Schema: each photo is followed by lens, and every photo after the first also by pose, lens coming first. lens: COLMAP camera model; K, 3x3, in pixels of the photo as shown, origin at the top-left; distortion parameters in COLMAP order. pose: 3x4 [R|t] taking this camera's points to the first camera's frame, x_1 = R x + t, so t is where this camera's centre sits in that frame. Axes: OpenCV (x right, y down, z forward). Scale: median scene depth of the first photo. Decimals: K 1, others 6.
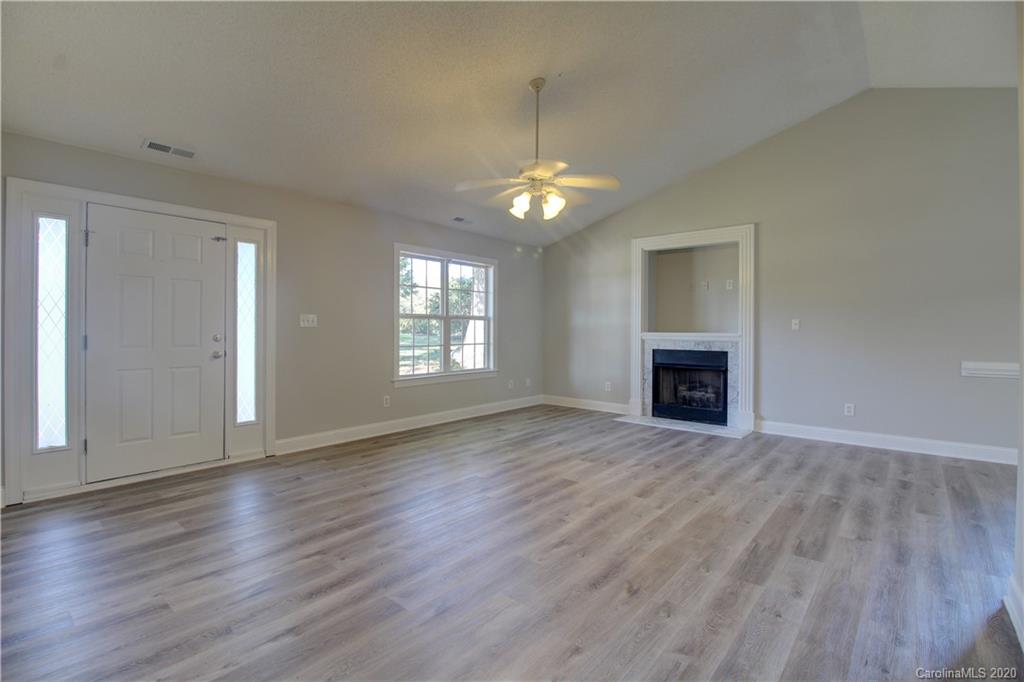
lens RADIAL K [[479.6, 0, 512.0], [0, 479.6, 341.0], [0, 0, 1]] dist [-0.009190, -0.000029]
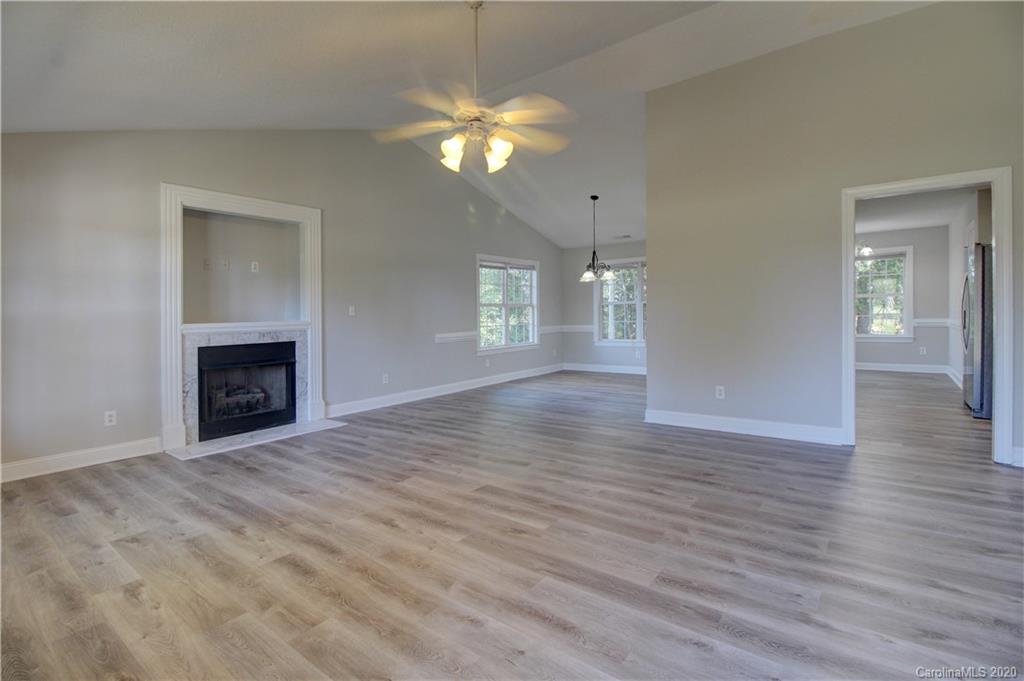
lens RADIAL K [[477.3, 0, 498.4], [0, 477.3, 321.7], [0, 0, 1]] dist [-0.003823, -0.000329]
pose [[-0.033467, -0.018098, 0.999276, -0.500601], [0.050093, 0.998549, 0.019762, -0.014387], [-0.998184, 0.050718, -0.032512, 0.676001]]
